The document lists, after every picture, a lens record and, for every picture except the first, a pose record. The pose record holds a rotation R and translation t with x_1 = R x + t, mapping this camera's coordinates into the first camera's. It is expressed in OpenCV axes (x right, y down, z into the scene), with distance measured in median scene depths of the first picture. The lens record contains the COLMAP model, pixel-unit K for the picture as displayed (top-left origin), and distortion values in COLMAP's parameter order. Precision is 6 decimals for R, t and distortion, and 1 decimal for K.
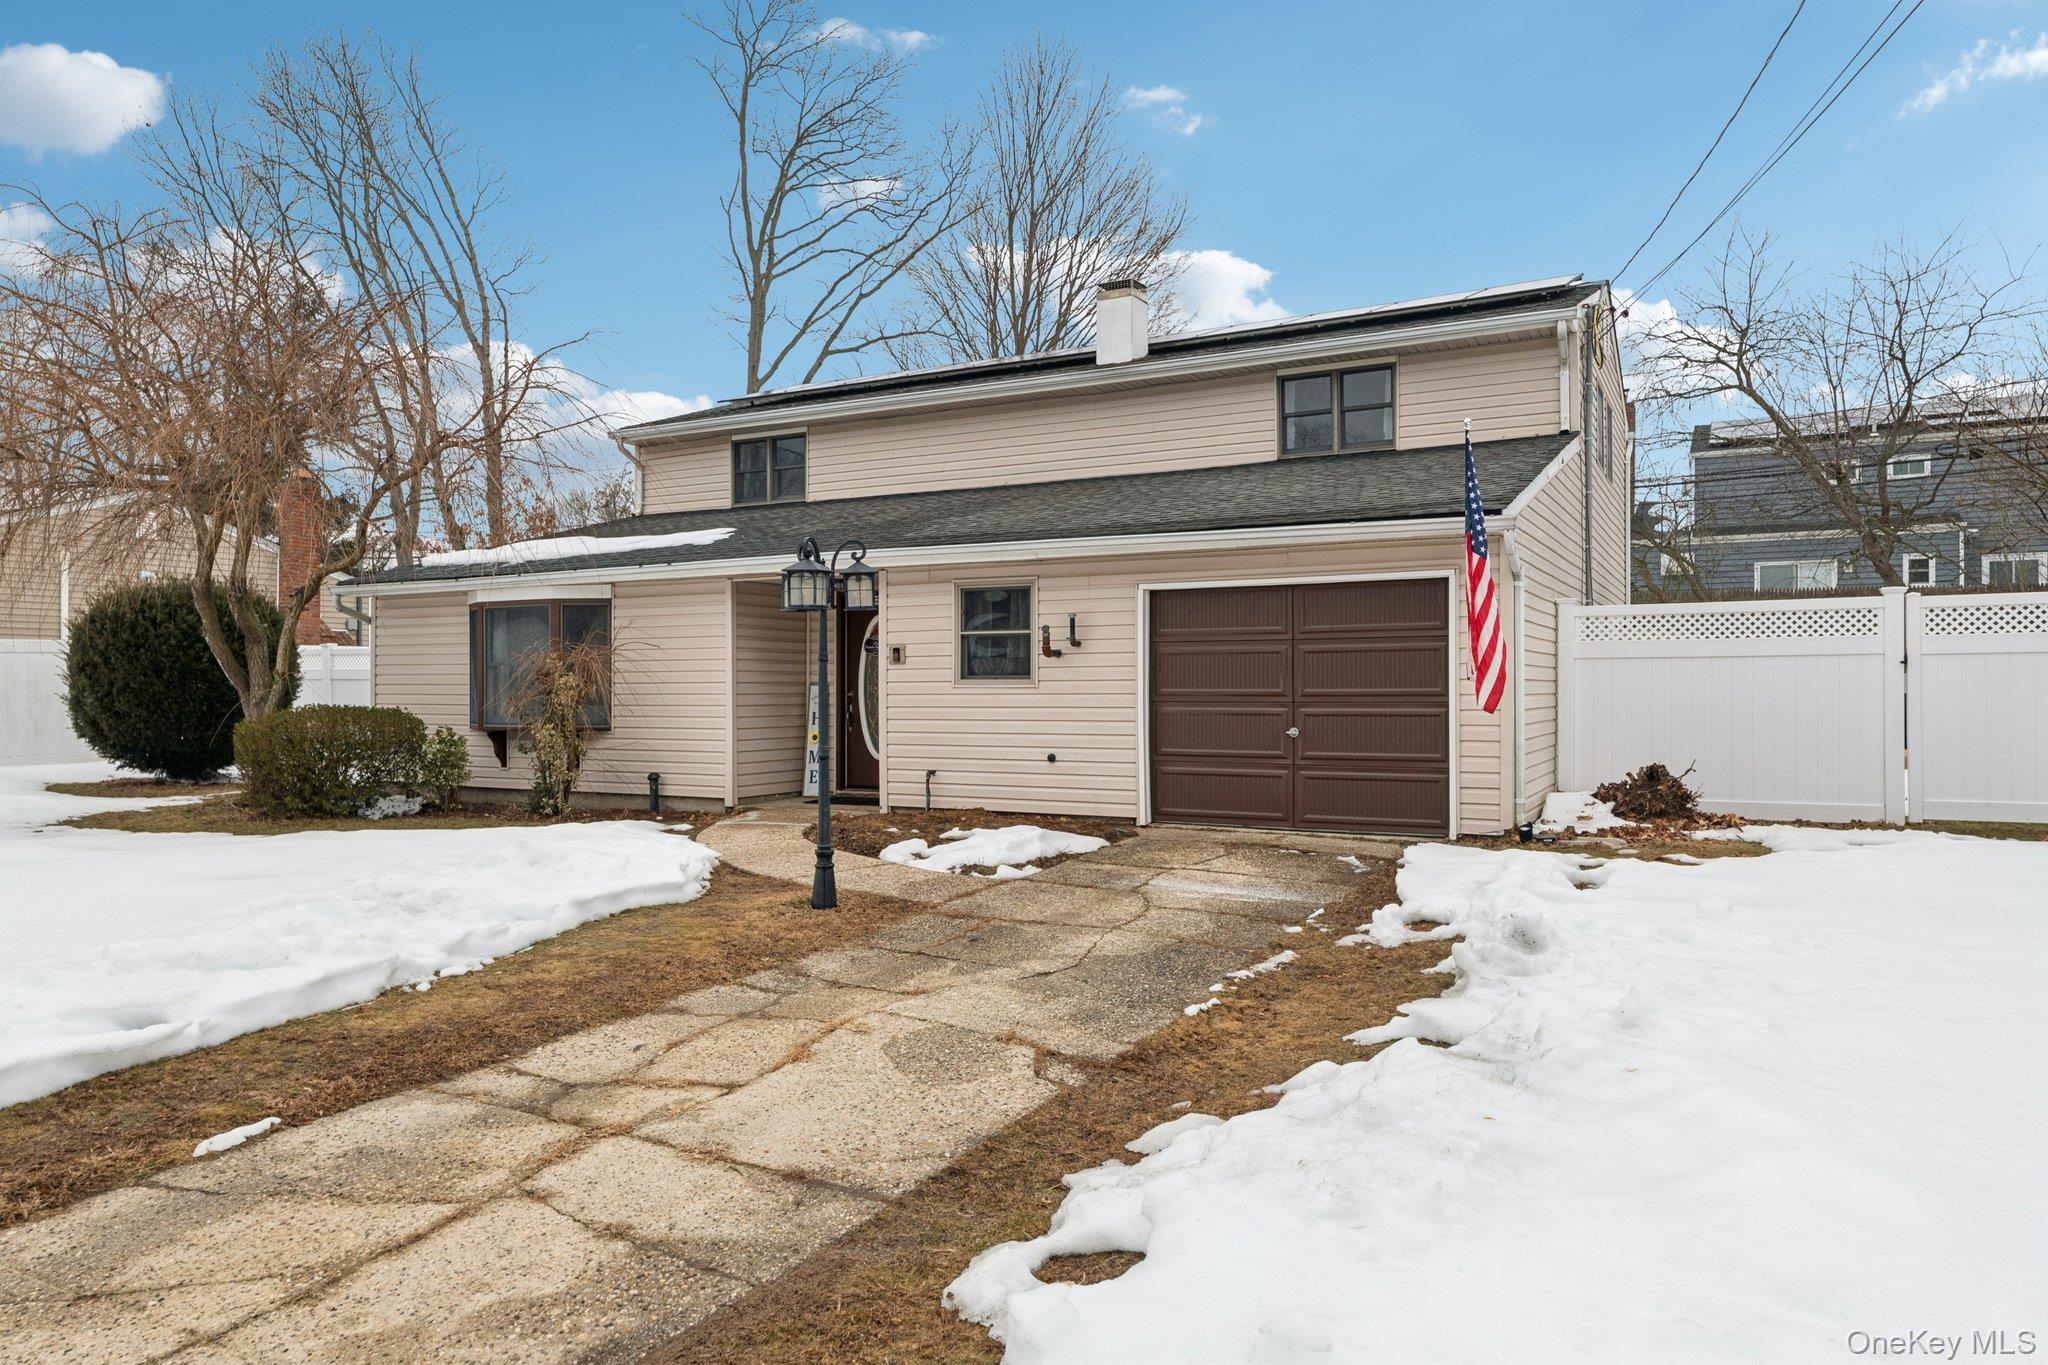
lens RADIAL K [[1331.5, 0, 1024.0], [0, 1331.5, 682.5], [0, 0, 1]] dist [0.001780, 0.000348]
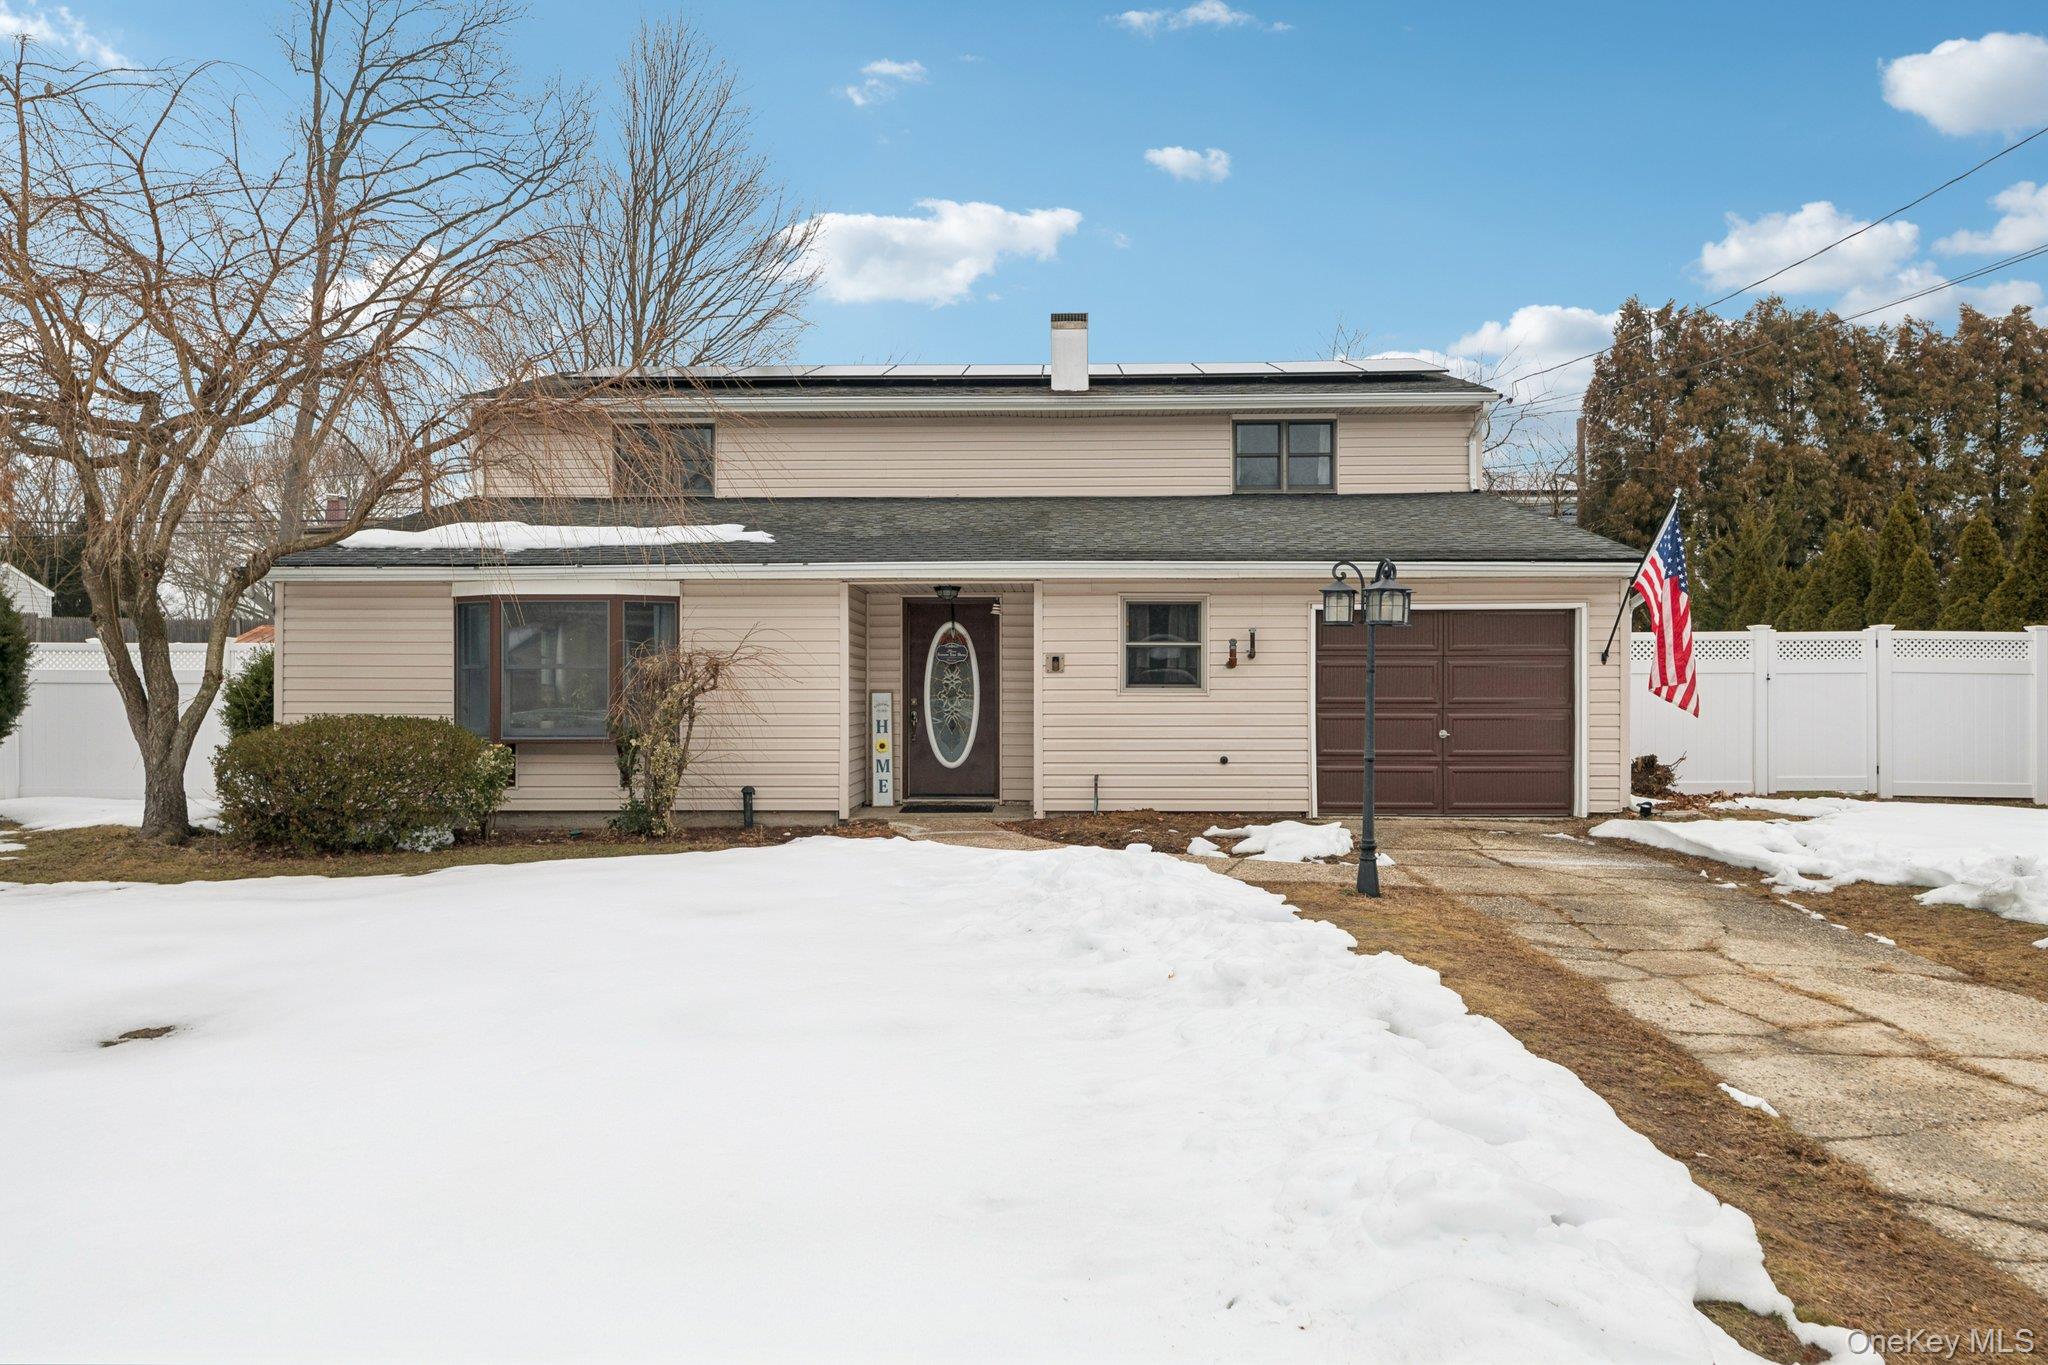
lens RADIAL K [[1319.6, 0, 1024.0], [0, 1319.6, 682.5], [0, 0, 1]] dist [0.006899, 0.004069]
pose [[0.892222, 0.006546, 0.451549, -0.539261], [-0.003954, 0.999970, -0.006683, 0.000719], [-0.451579, 0.004177, 0.892221, 0.094378]]
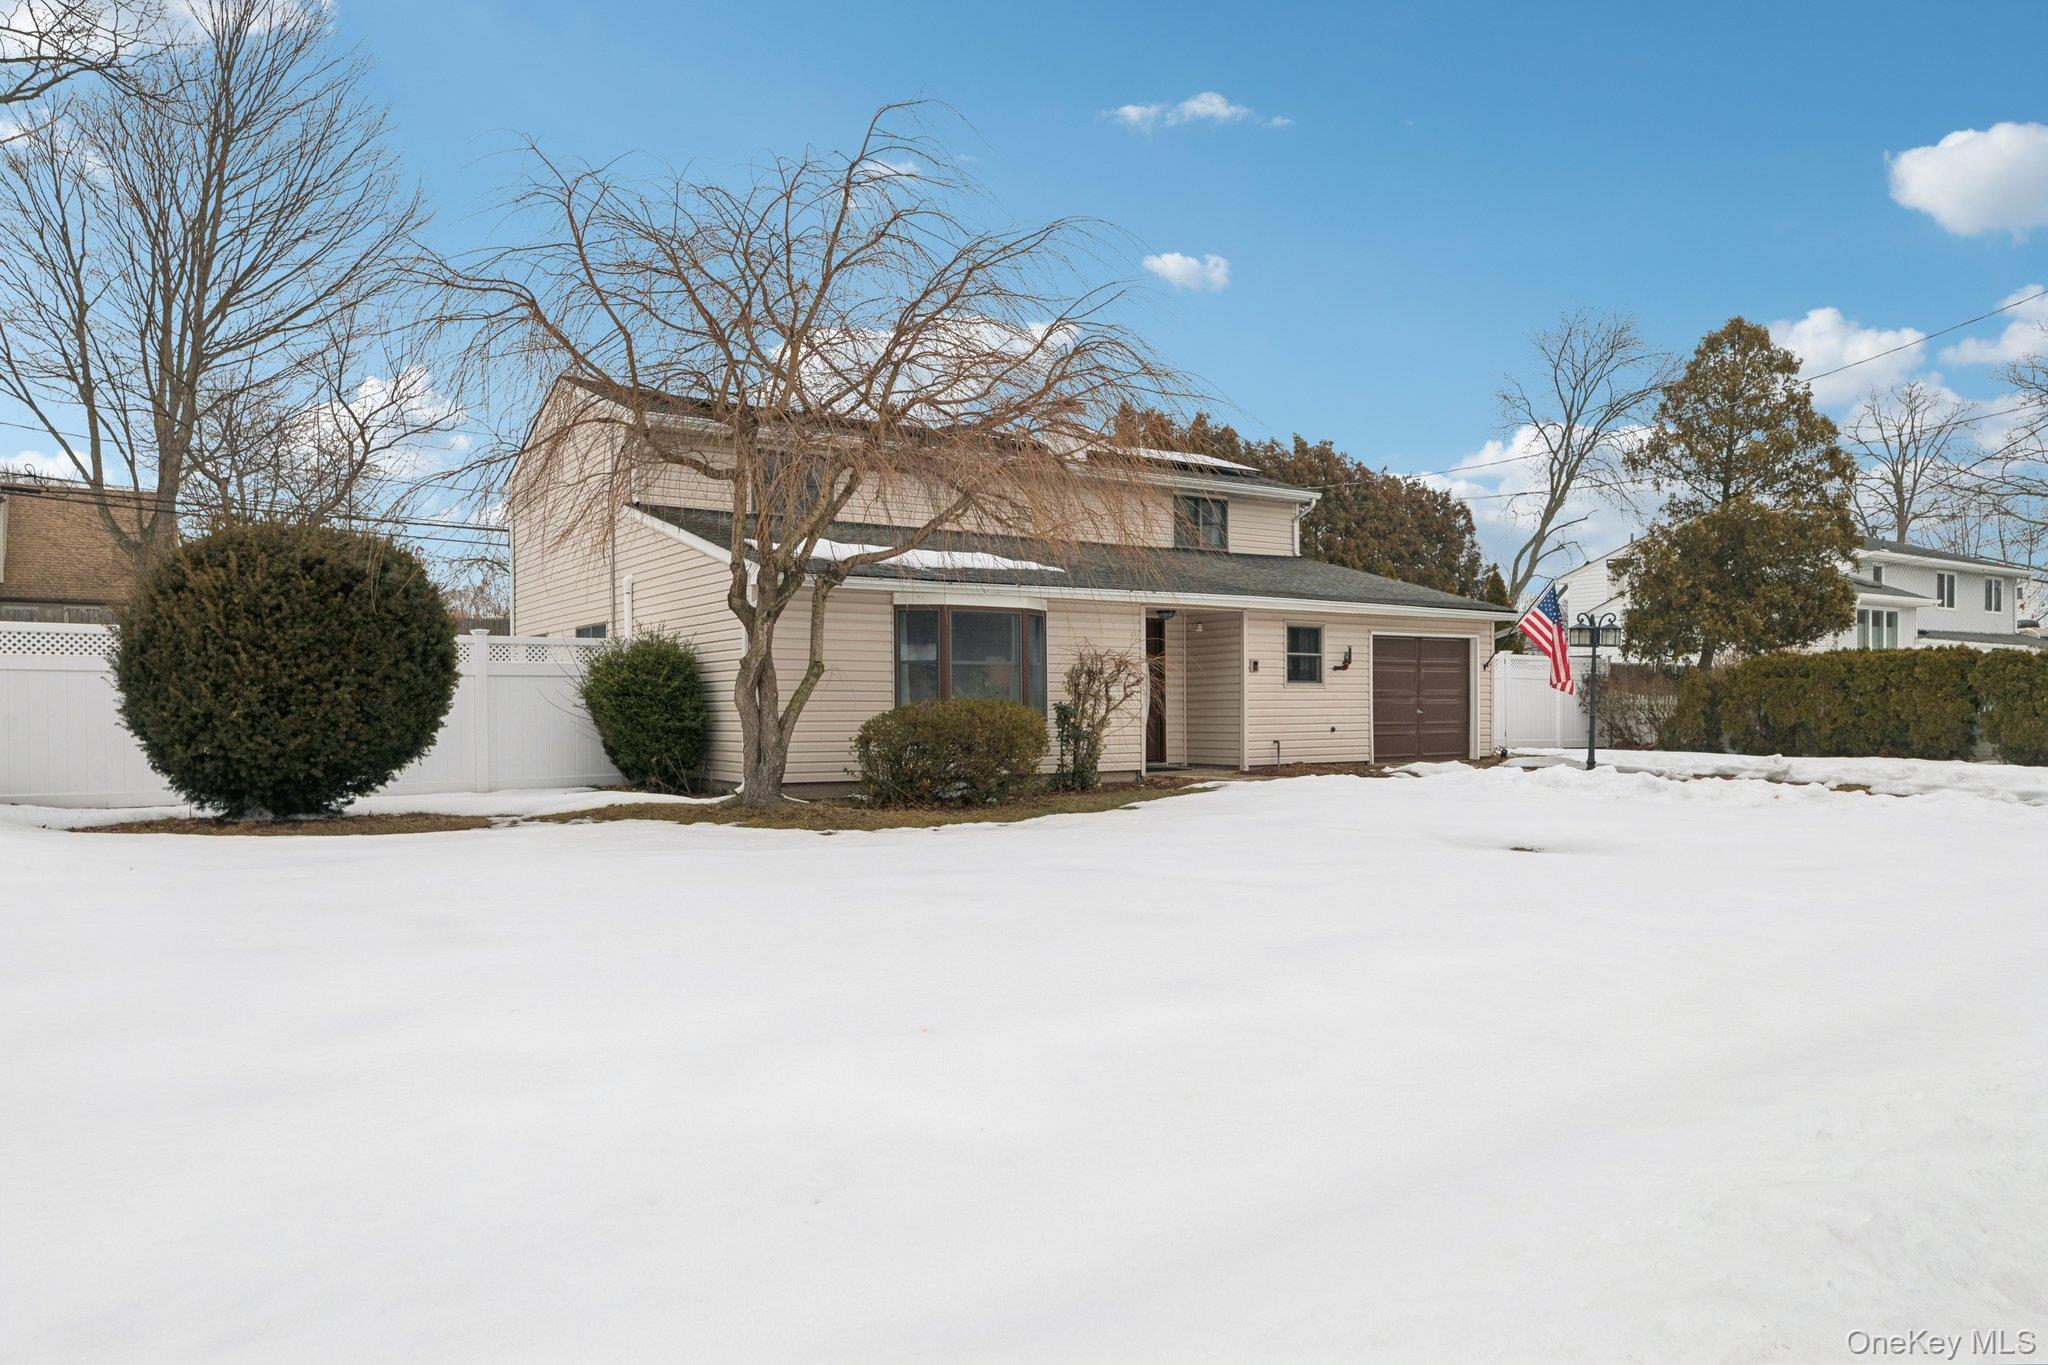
lens RADIAL K [[1319.6, 0, 1024.0], [0, 1319.6, 682.5], [0, 0, 1]] dist [0.006899, 0.004069]
pose [[0.460558, 0.015182, 0.887500, -1.458818], [-0.001011, 0.999862, -0.016580, 0.021891], [-0.887629, 0.006739, 0.460510, 0.501767]]
